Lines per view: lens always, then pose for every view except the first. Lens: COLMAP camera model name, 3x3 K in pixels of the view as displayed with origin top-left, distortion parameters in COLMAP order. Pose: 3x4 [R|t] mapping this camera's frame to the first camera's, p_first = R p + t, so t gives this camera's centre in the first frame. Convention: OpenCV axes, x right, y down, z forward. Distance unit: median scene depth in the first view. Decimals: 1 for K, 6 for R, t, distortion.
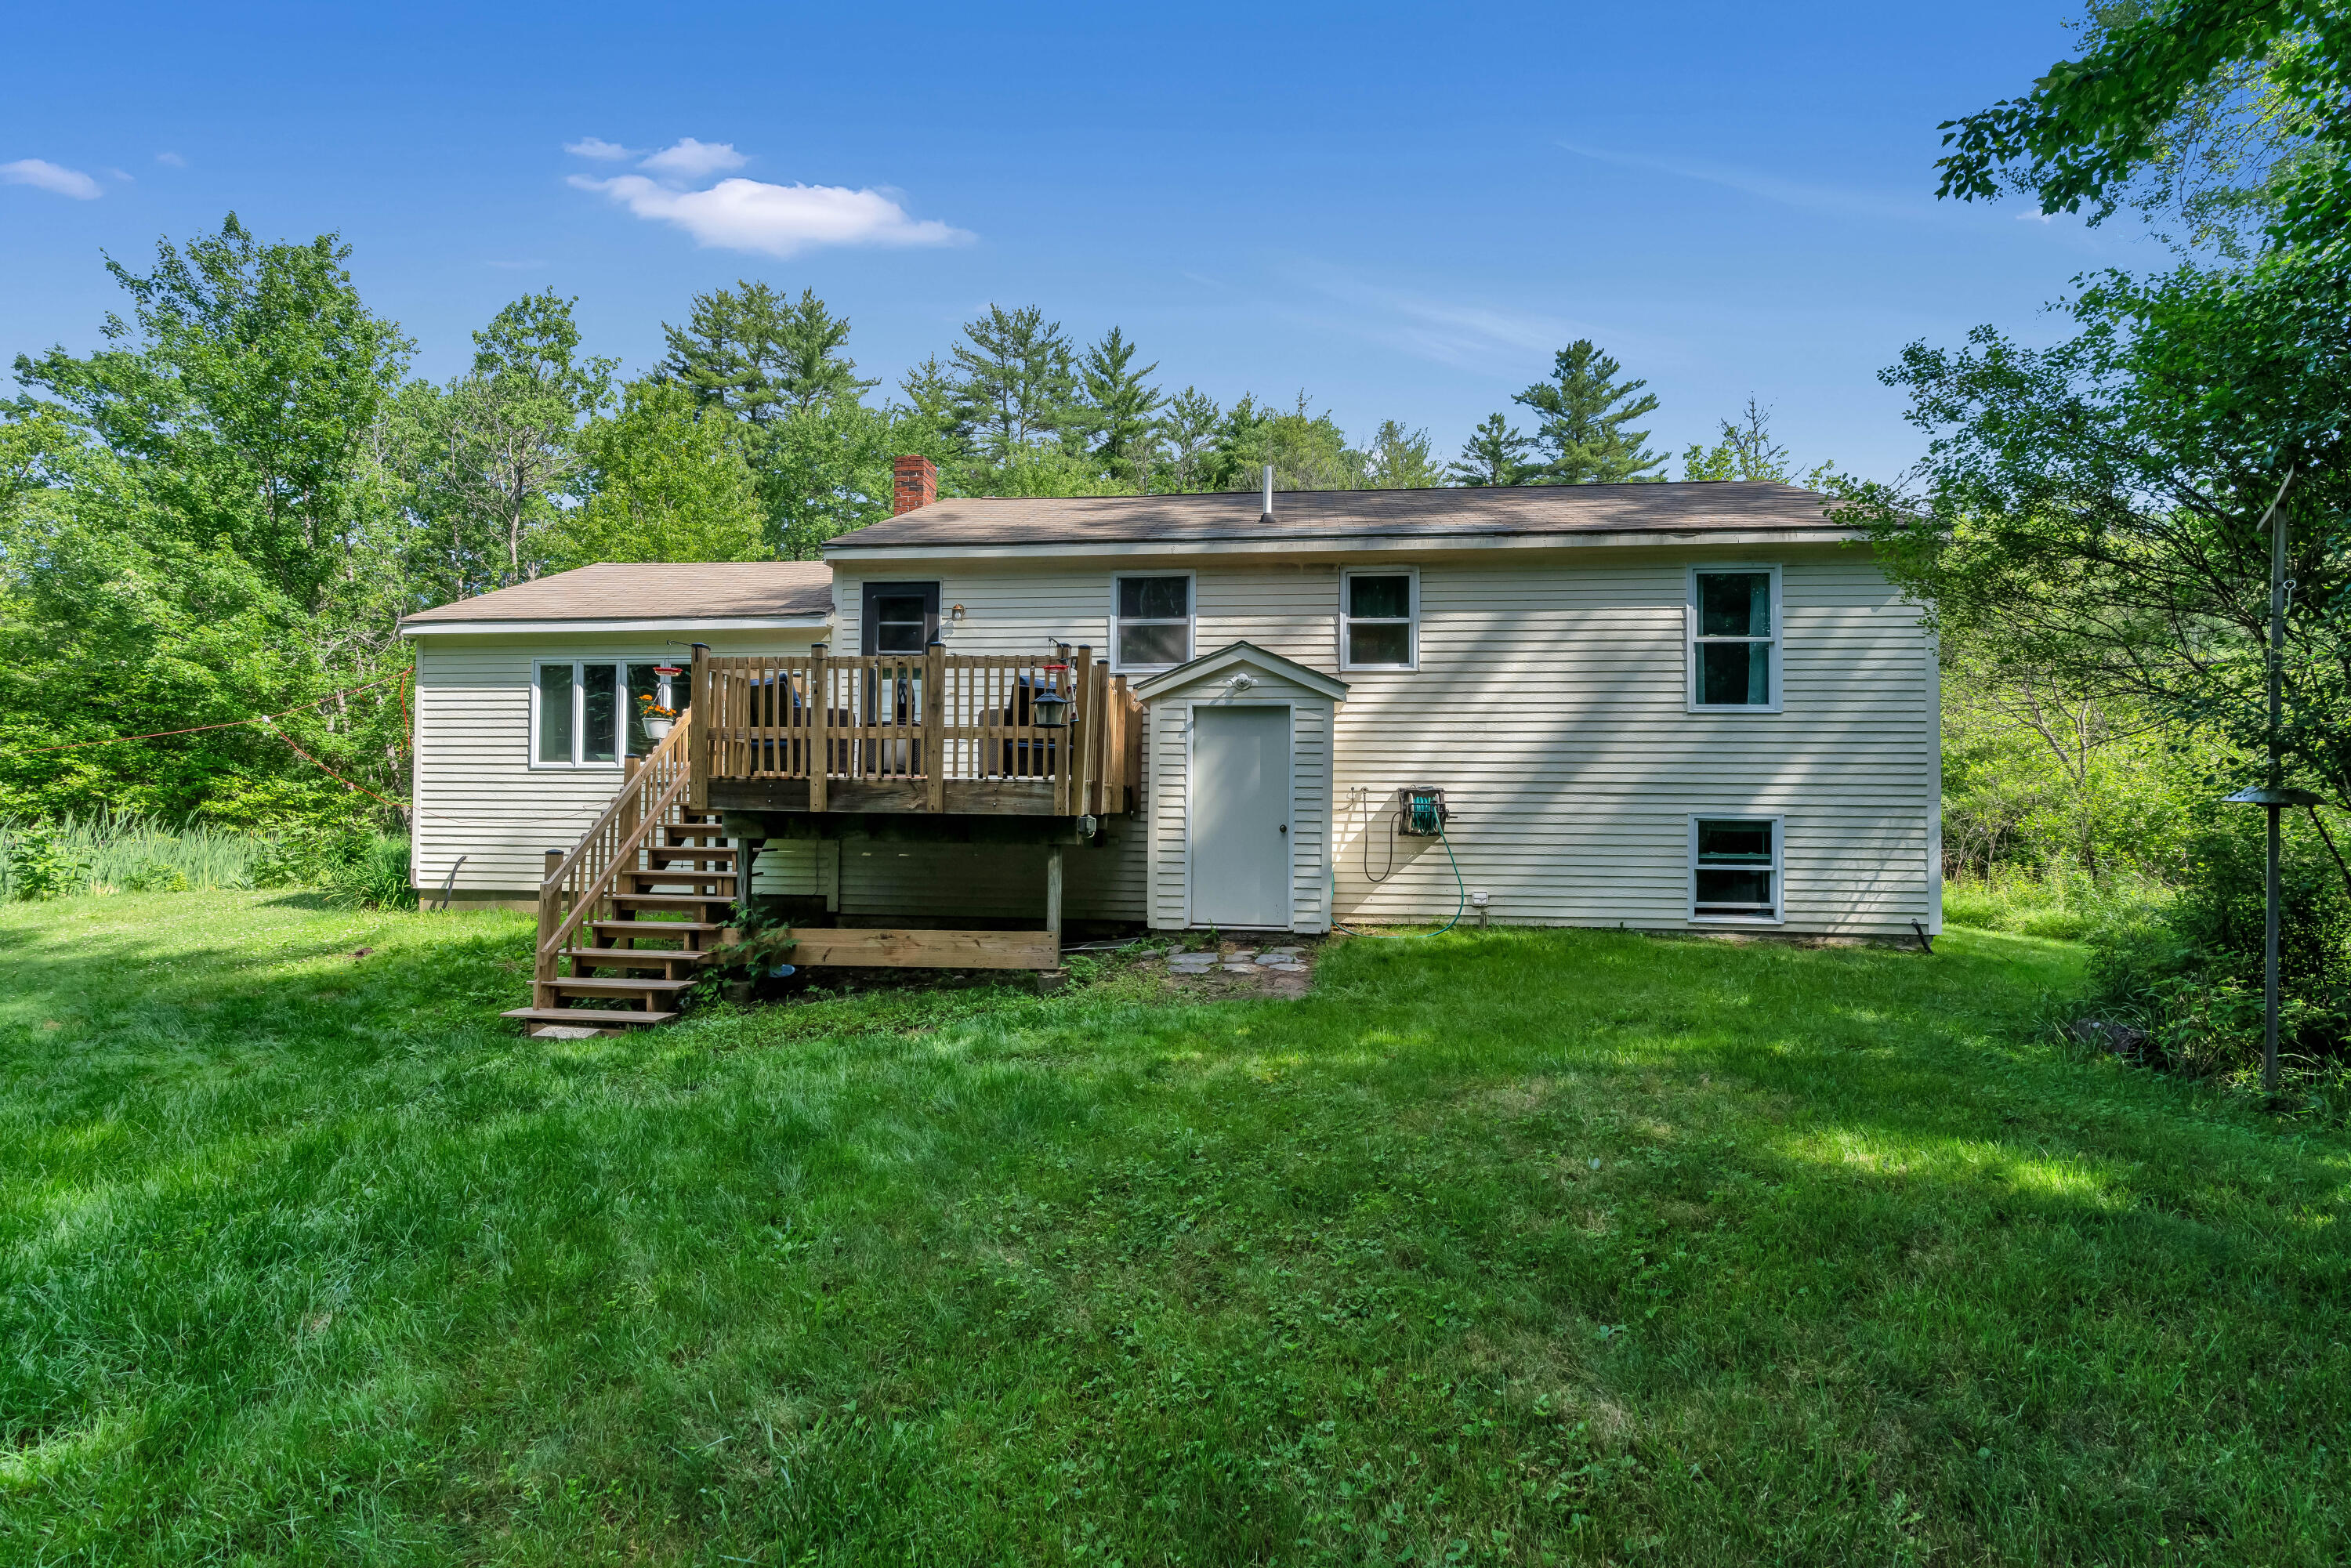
lens RADIAL K [[1062.2, 0, 1186.1], [0, 1062.2, 782.8], [0, 0, 1]] dist [-0.019147, 0.007138]
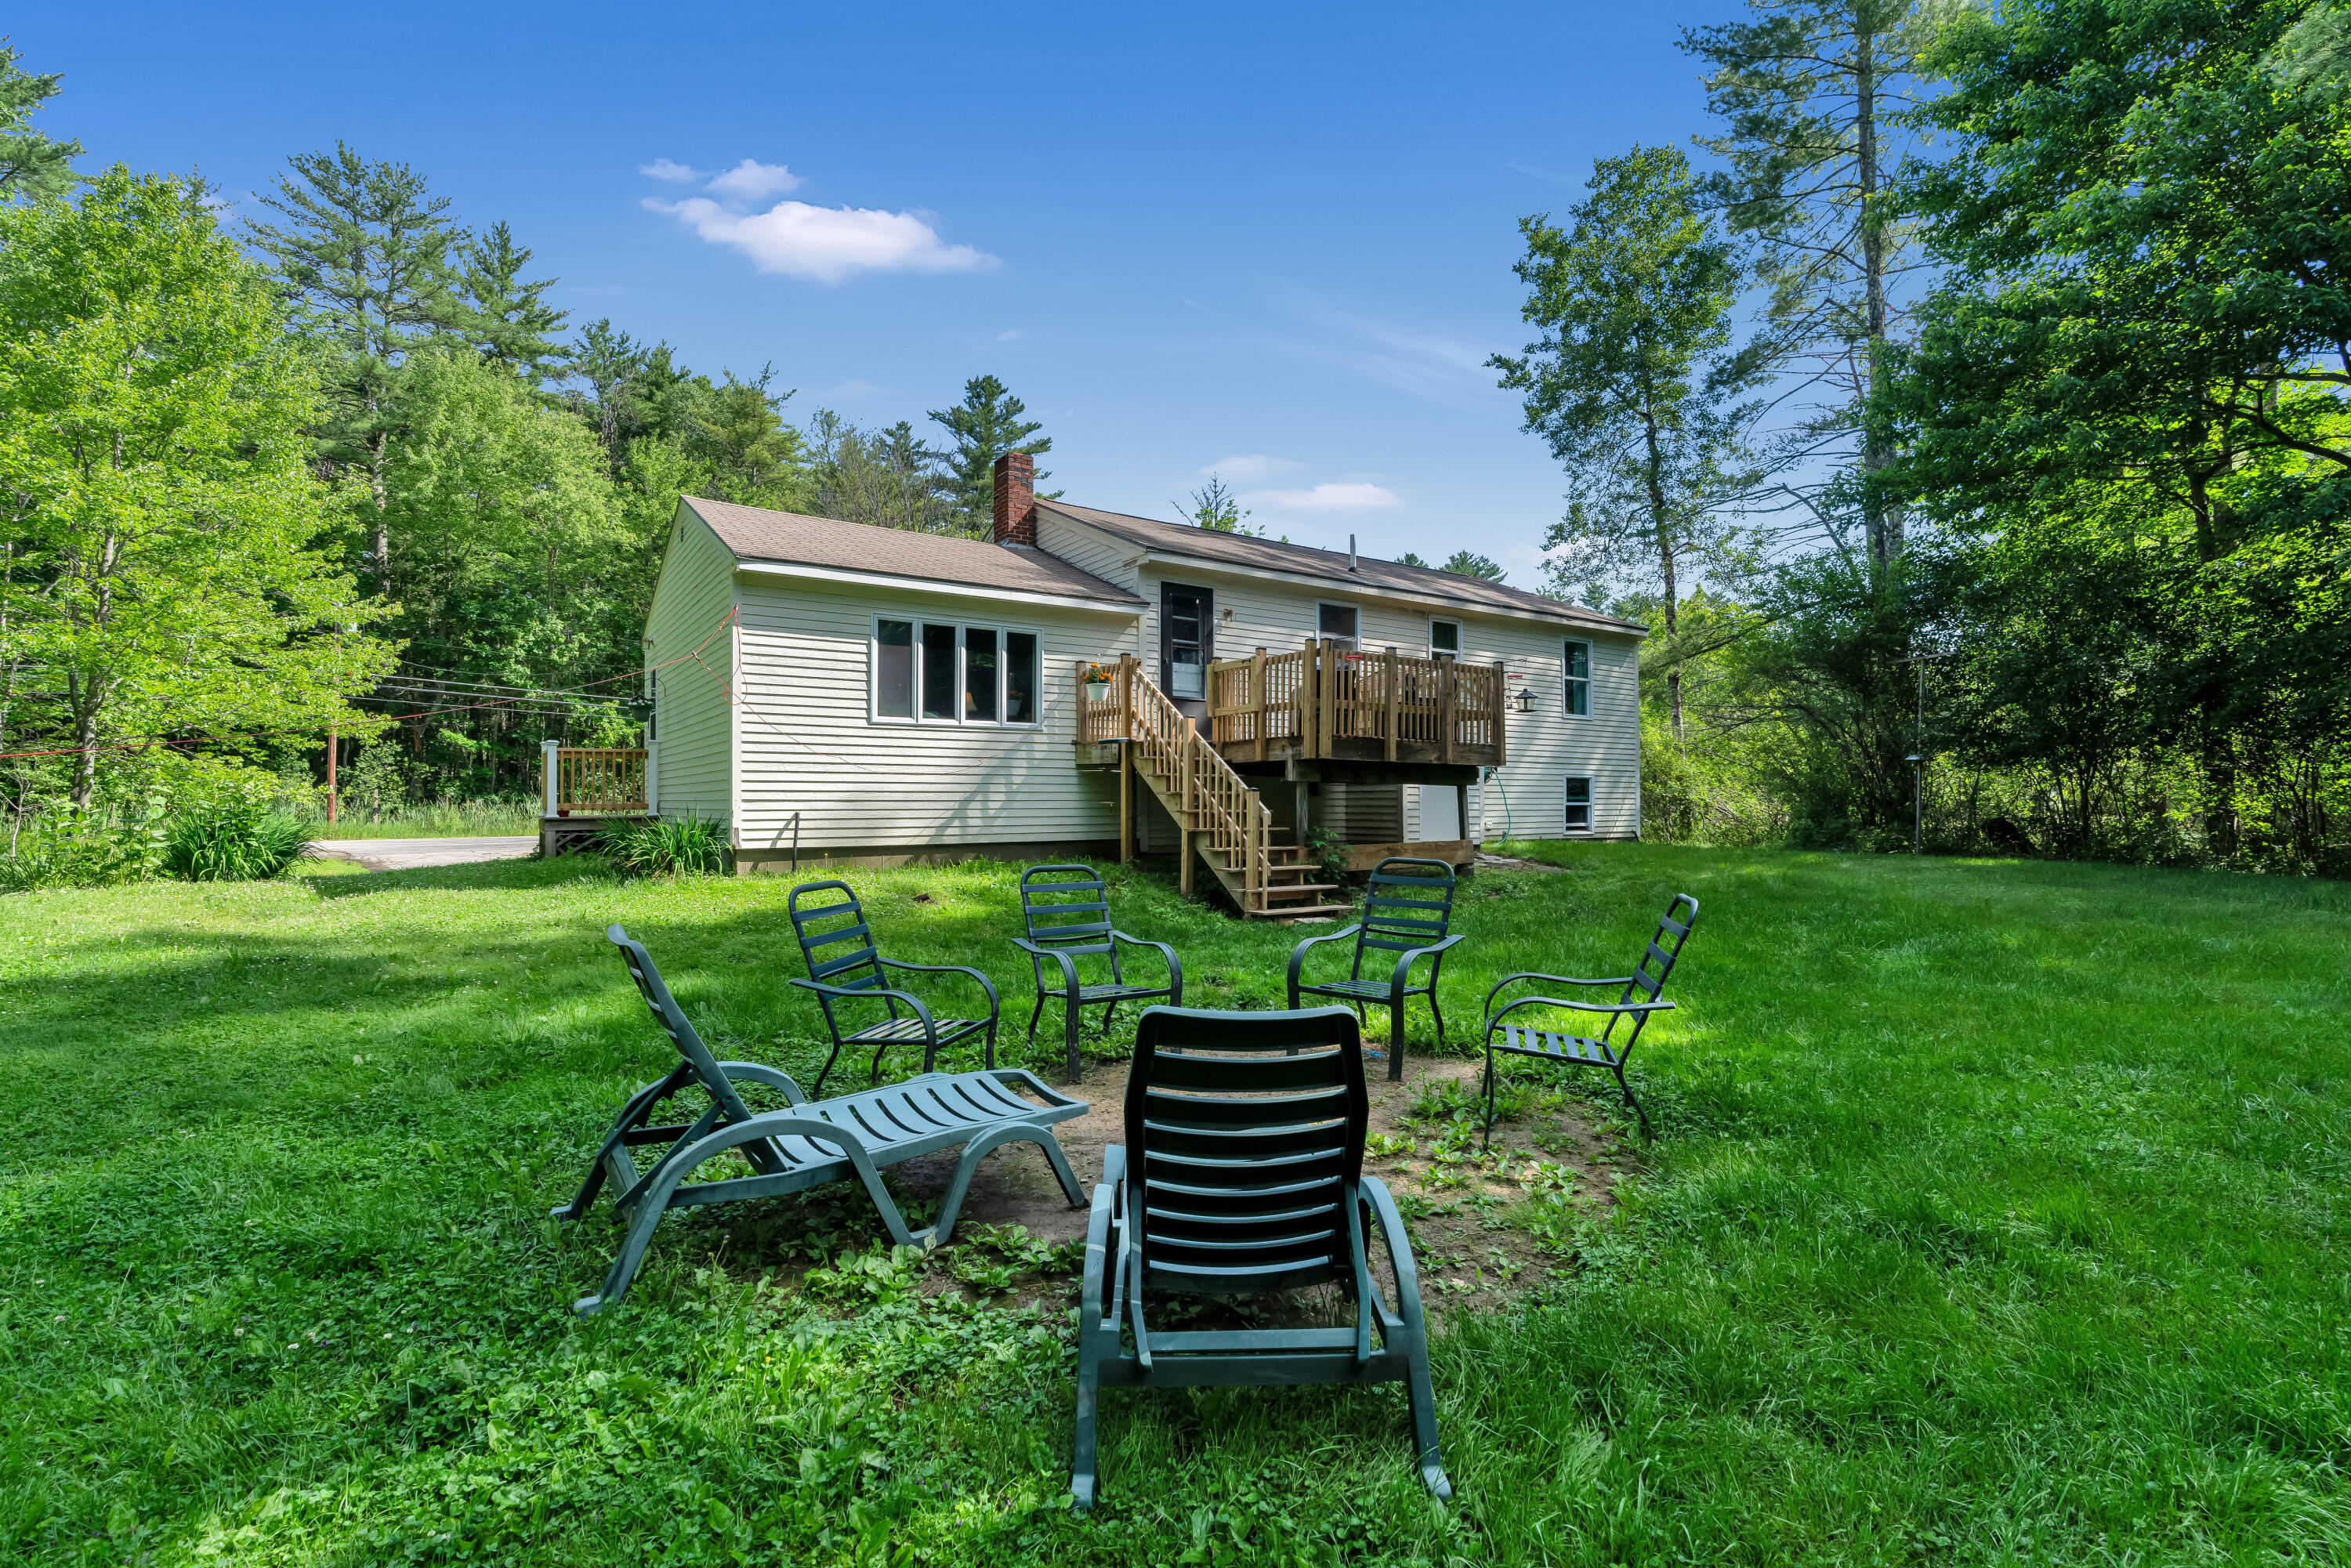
lens RADIAL K [[1062.2, 0, 1186.1], [0, 1062.2, 782.8], [0, 0, 1]] dist [-0.019147, 0.007138]
pose [[0.754591, 0.002933, 0.656189, -1.047750], [-0.007450, 0.999964, 0.004097, 0.036298], [-0.656154, -0.007980, 0.754585, 0.056538]]
